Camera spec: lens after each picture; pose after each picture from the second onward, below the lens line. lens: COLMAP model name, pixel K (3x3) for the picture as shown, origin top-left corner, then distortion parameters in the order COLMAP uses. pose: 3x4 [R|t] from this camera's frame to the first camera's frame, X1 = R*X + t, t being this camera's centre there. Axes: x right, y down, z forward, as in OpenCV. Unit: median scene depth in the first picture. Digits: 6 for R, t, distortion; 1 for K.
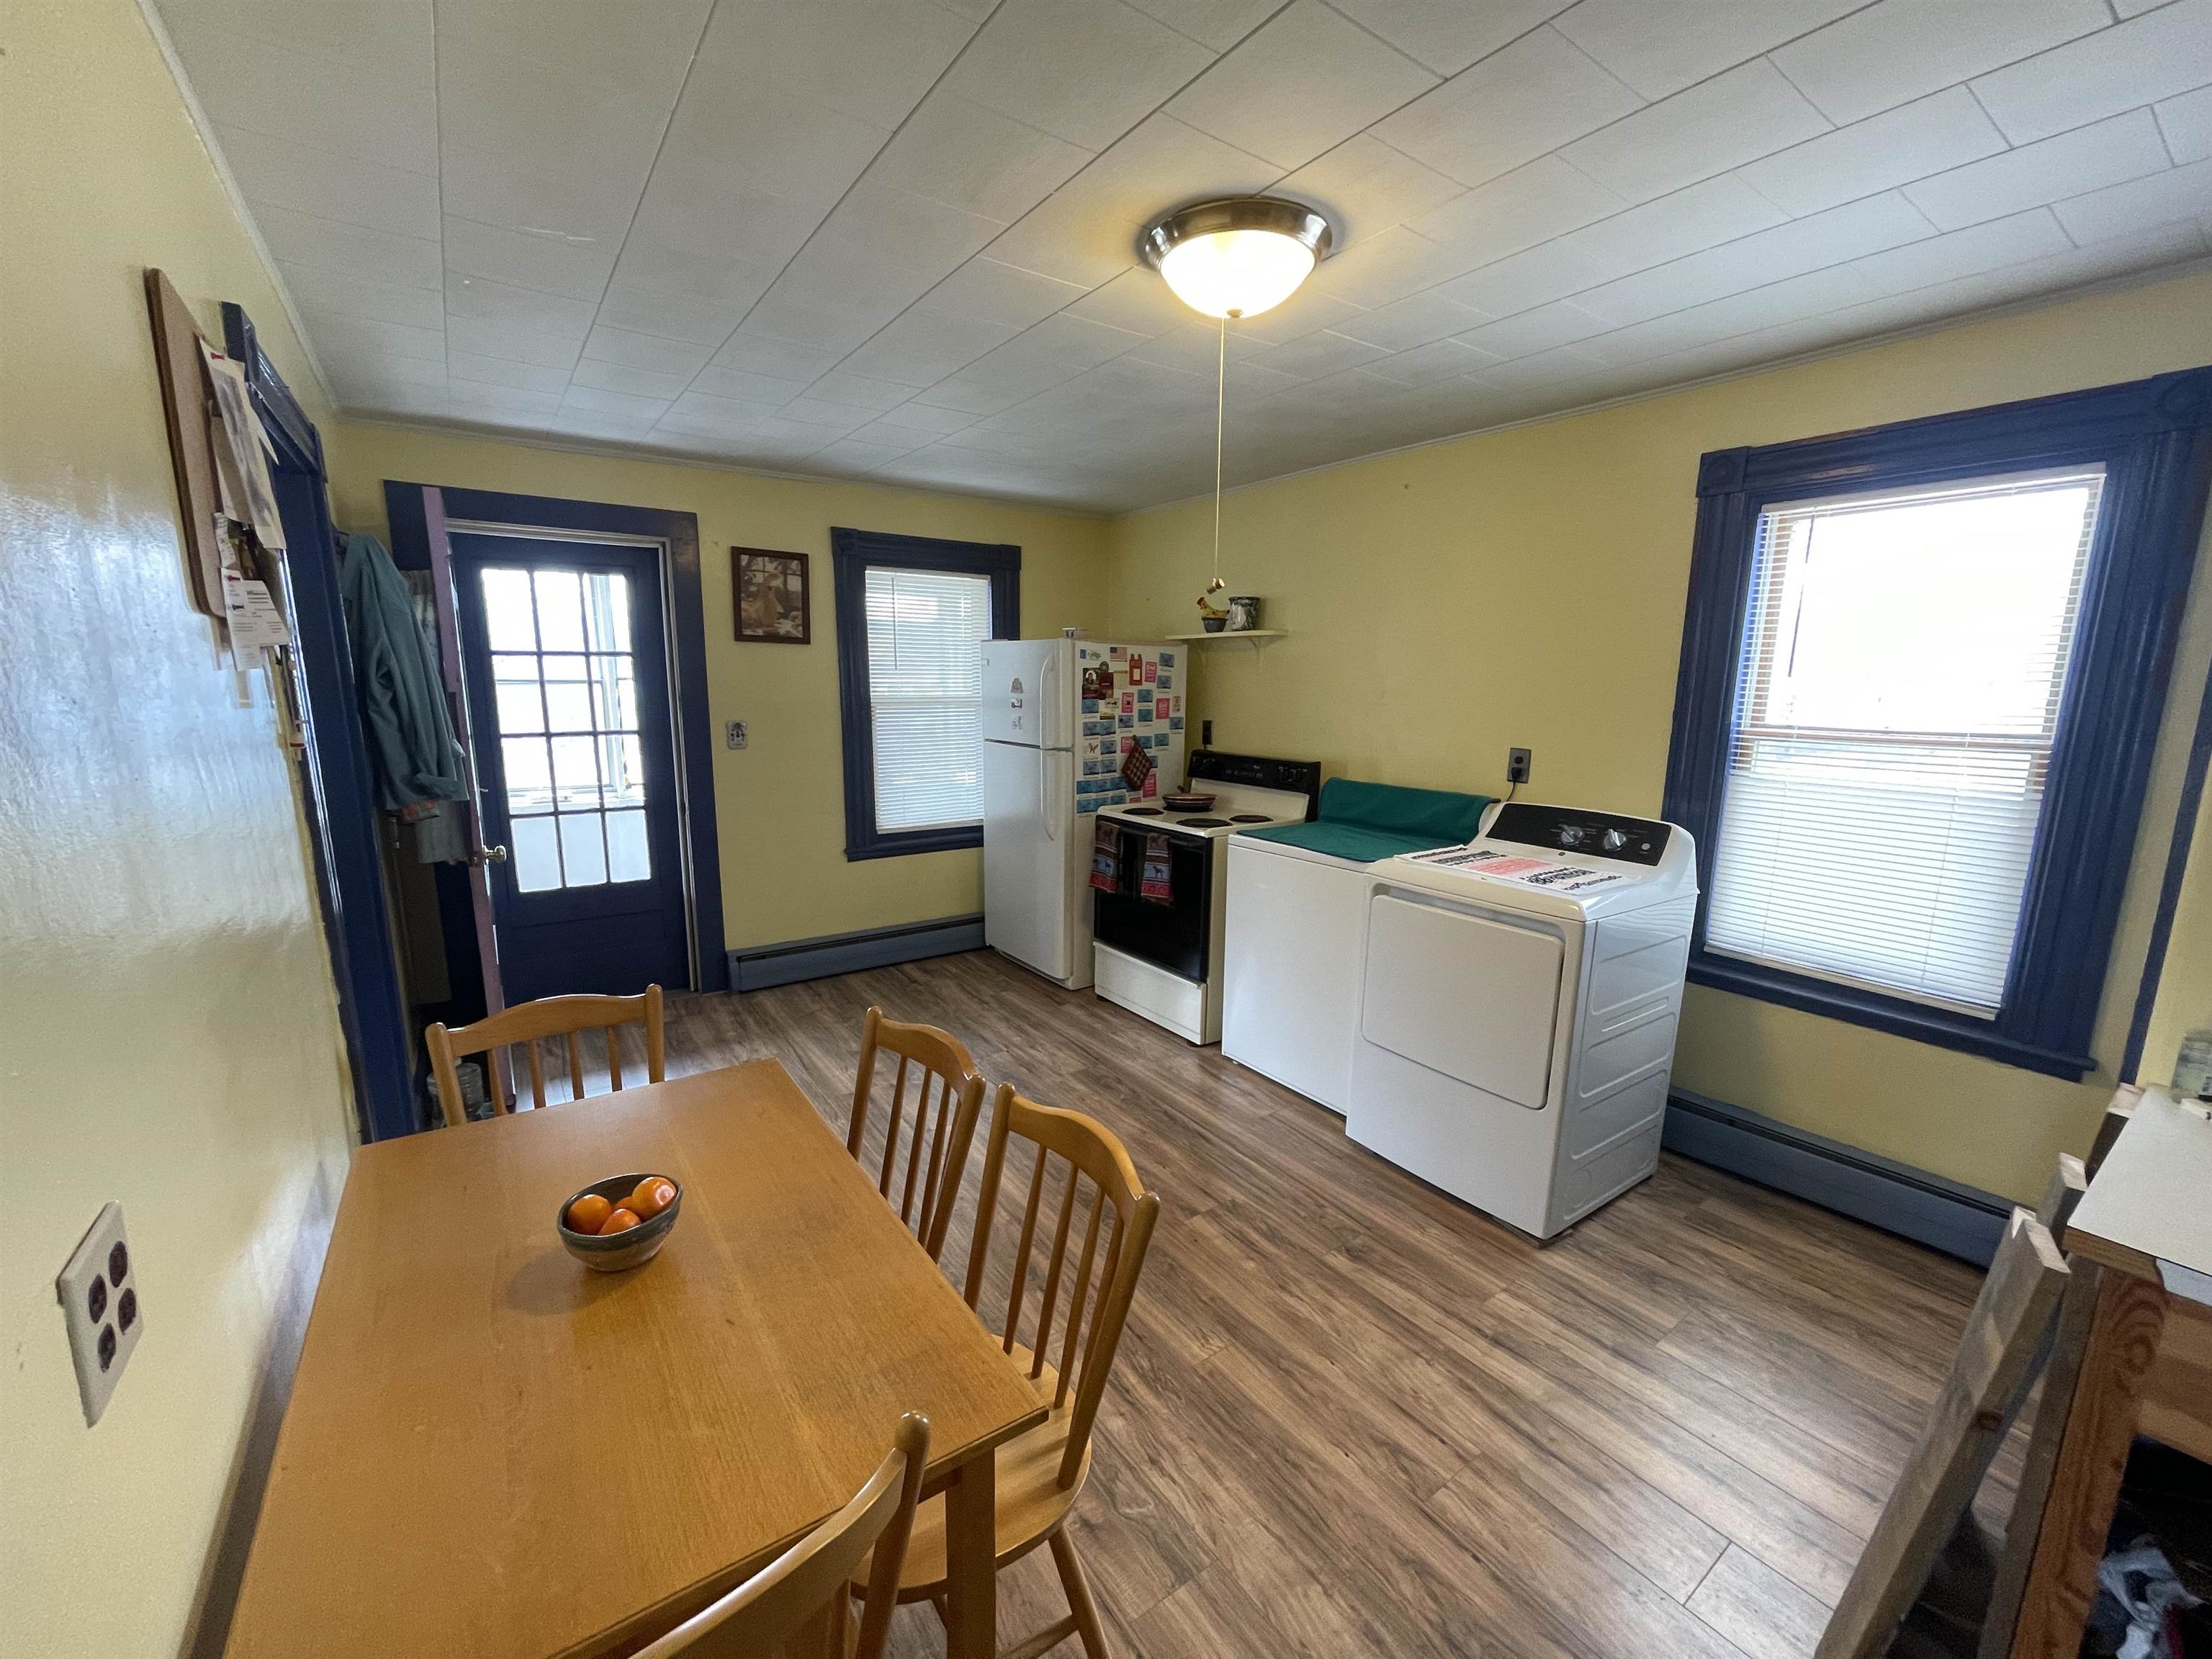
lens RADIAL K [[893.5, 0, 1102.4], [0, 893.5, 837.2], [0, 0, 1]] dist [0.012897, -0.000392]
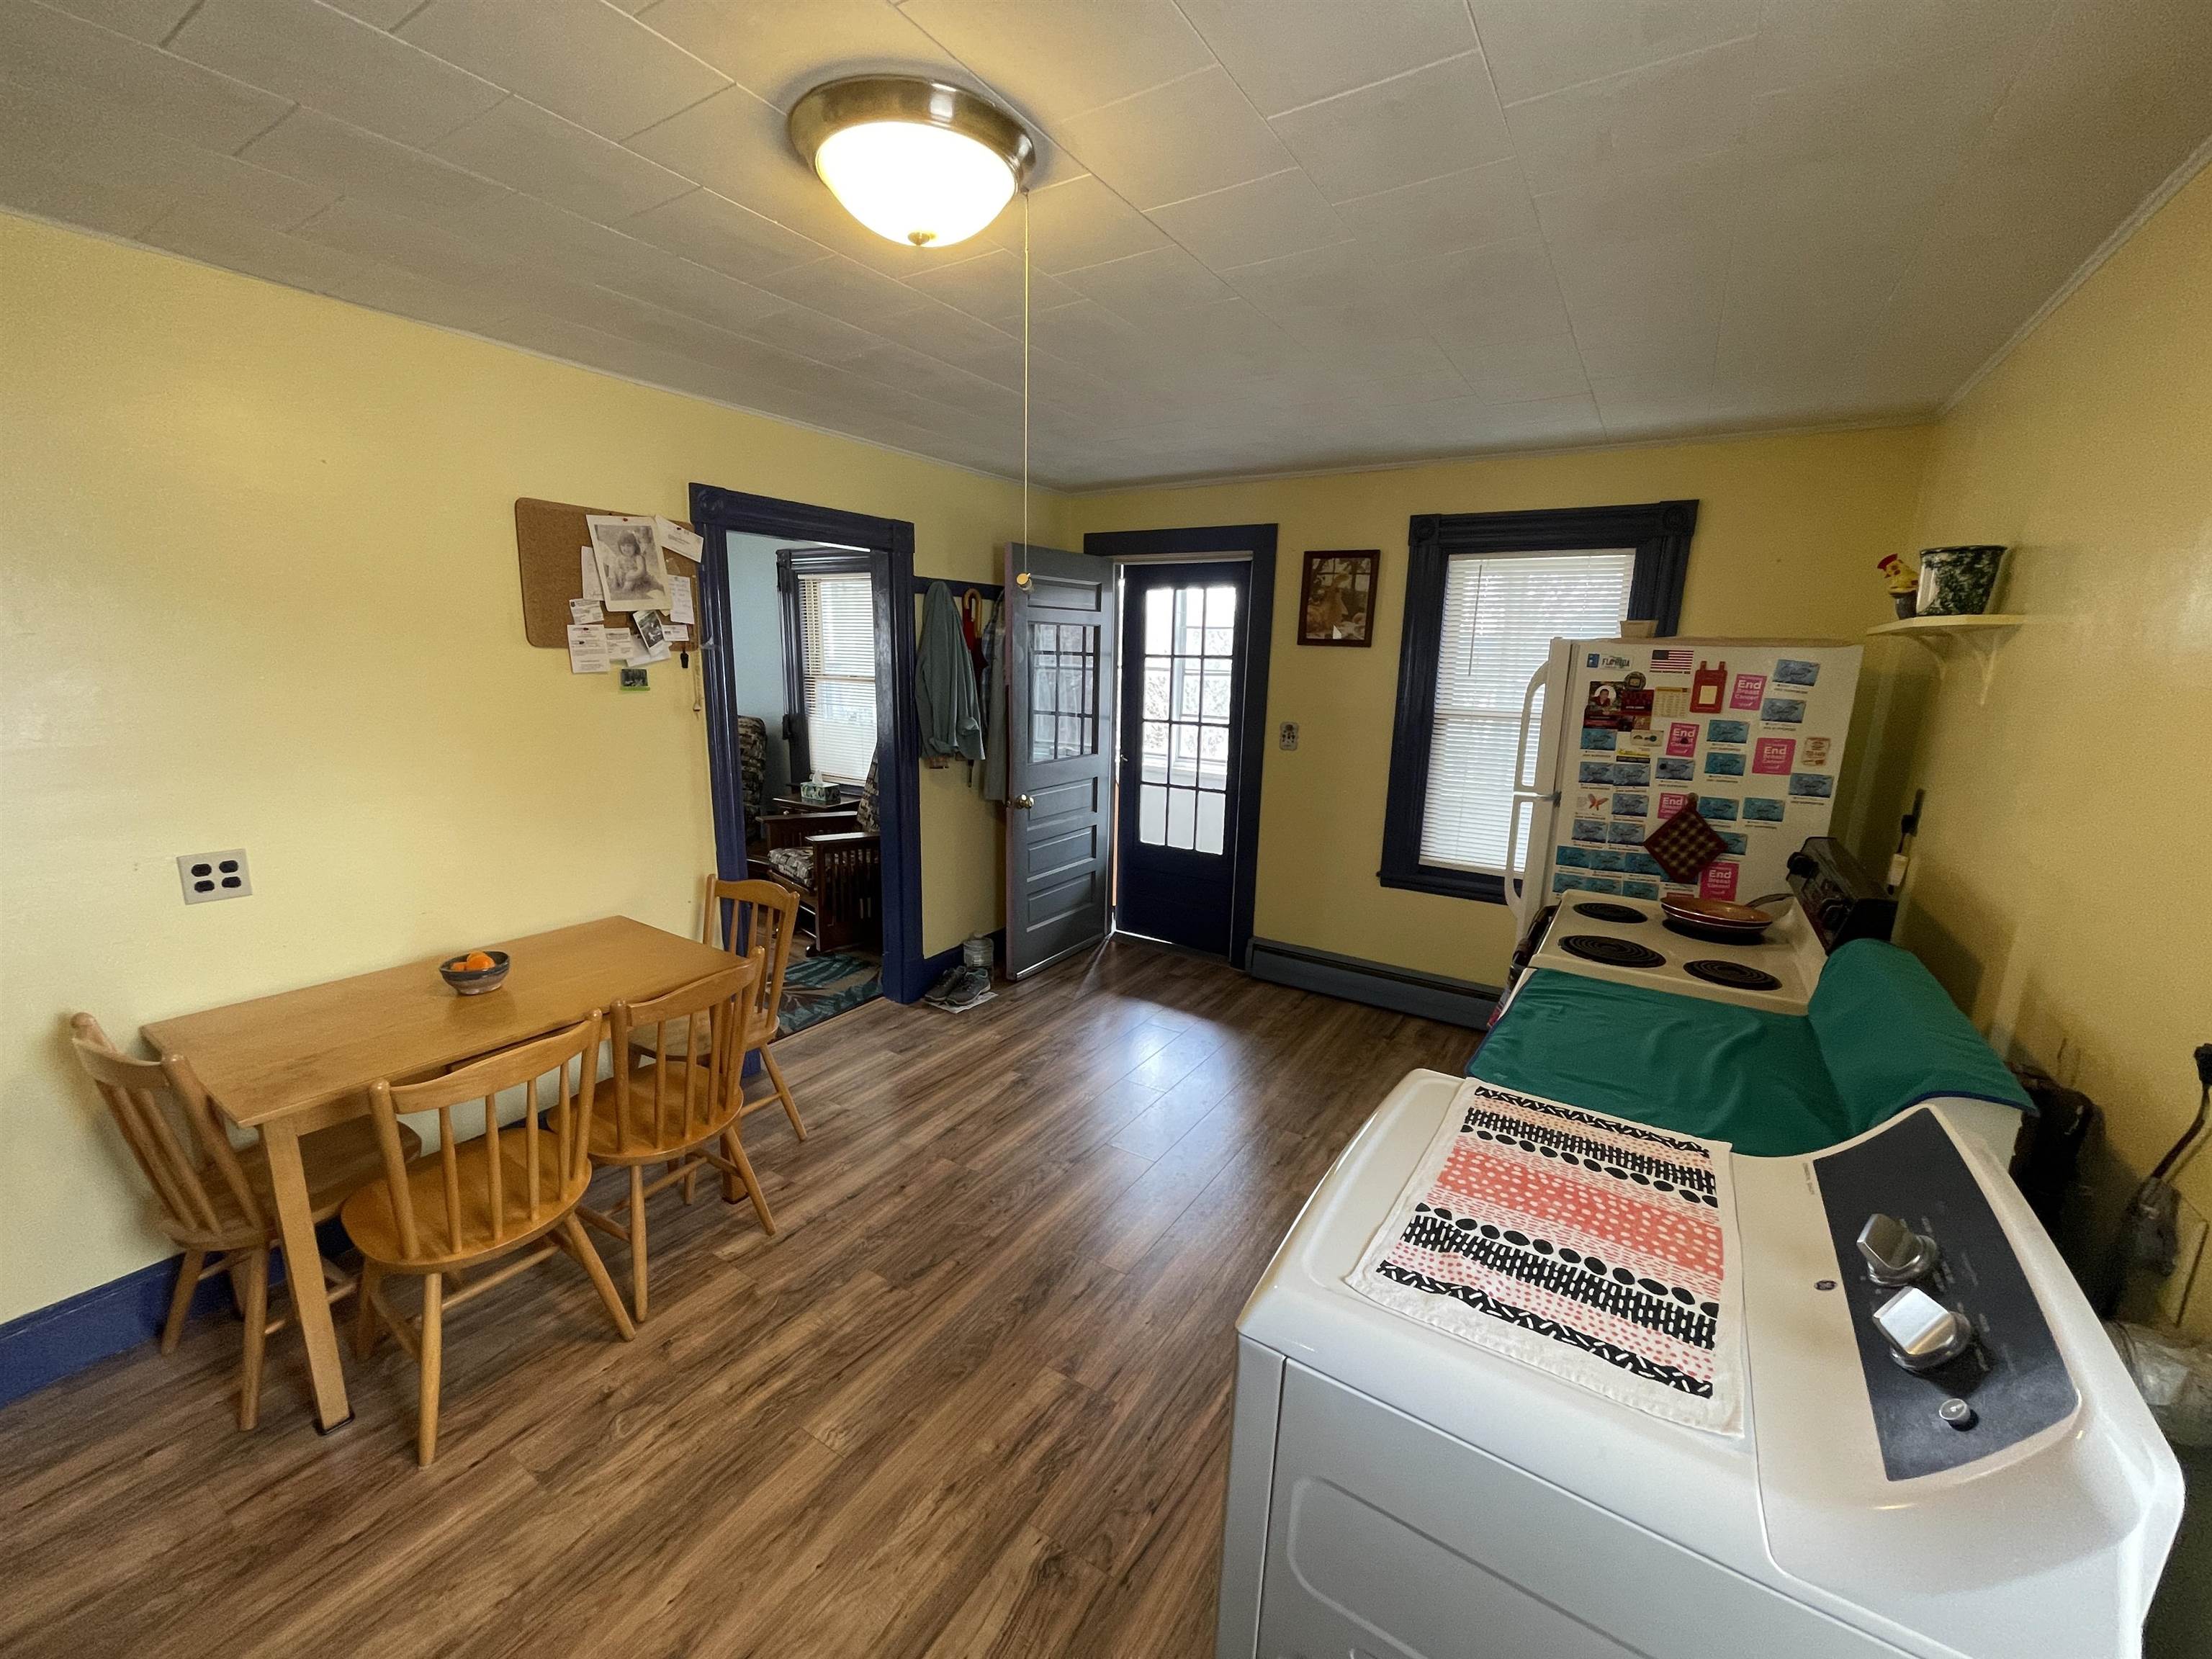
lens RADIAL K [[893.5, 0, 1102.4], [0, 893.5, 837.2], [0, 0, 1]] dist [0.012897, -0.000392]
pose [[0.380666, 0.190864, -0.904801, 0.456037], [-0.186291, 0.974234, 0.127134, -0.090366], [0.905753, 0.120161, 0.406414, 0.397410]]
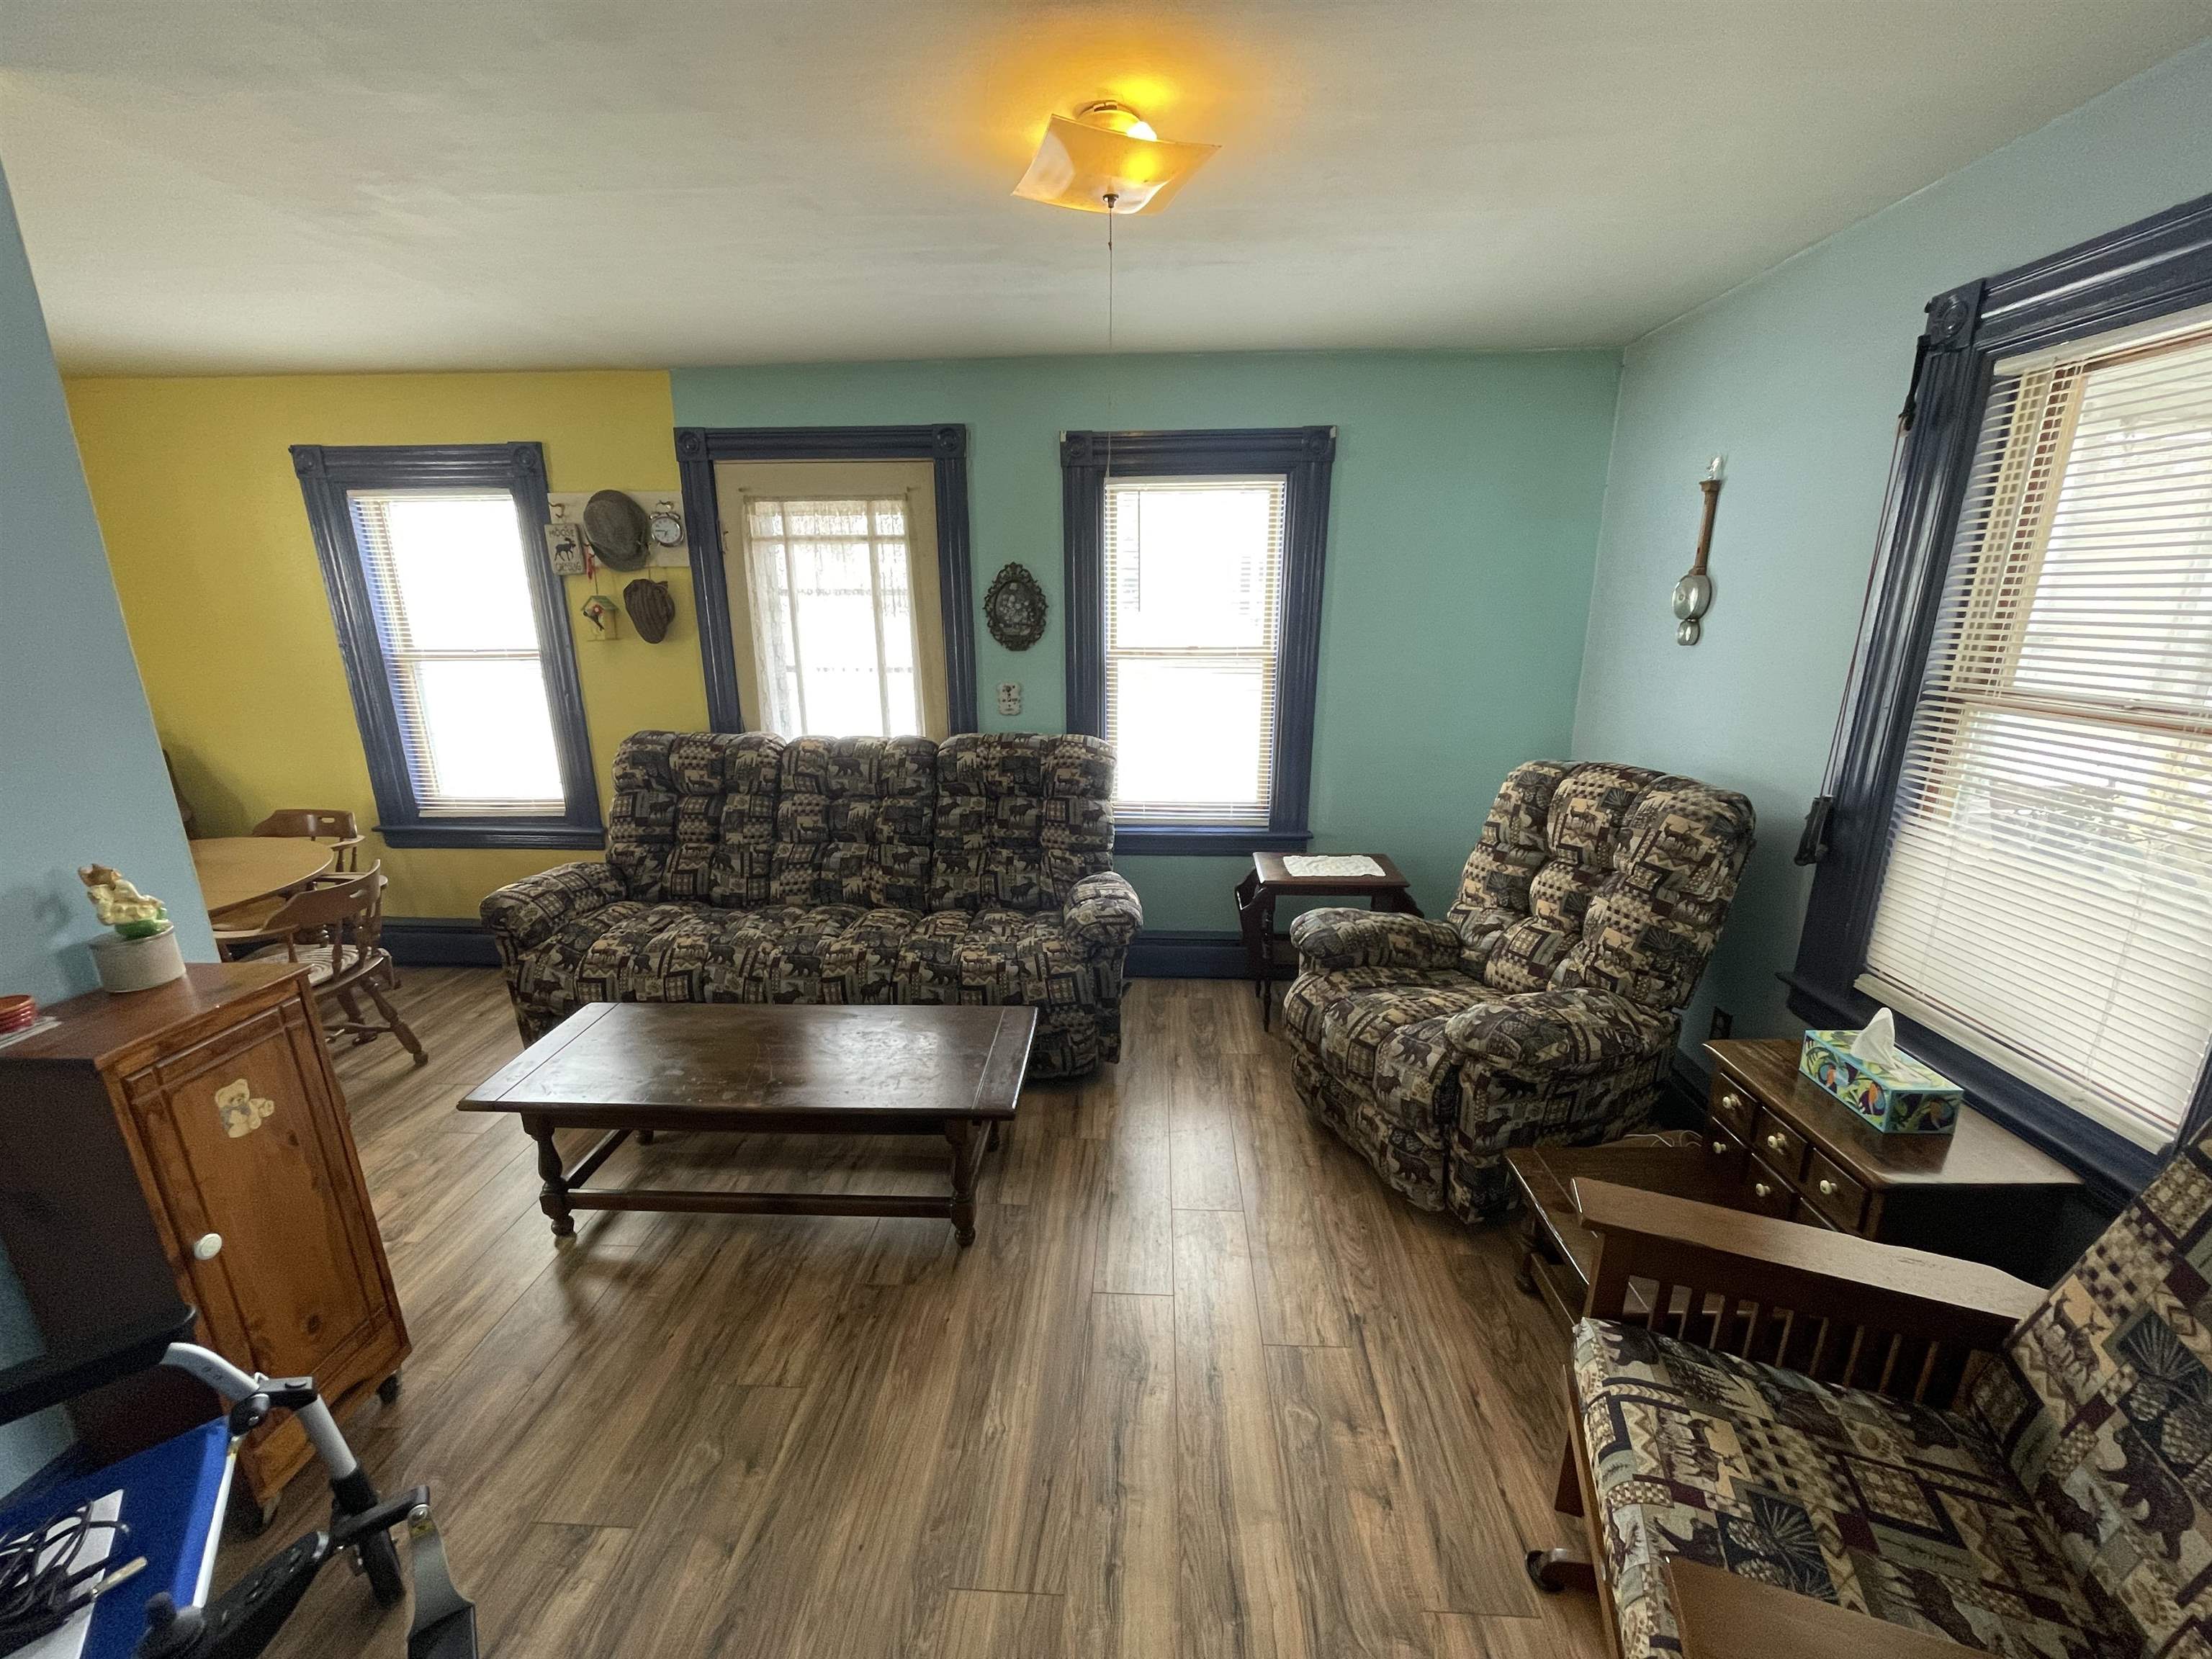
lens RADIAL K [[890.3, 0, 1101.3], [0, 890.3, 842.3], [0, 0, 1]] dist [-0.005279, -0.000705]
pose [[-0.625580, 0.199433, -0.754239, -0.444245], [-0.144480, 0.920436, 0.363213, -0.104200], [0.766665, 0.336191, -0.546992, 0.466649]]
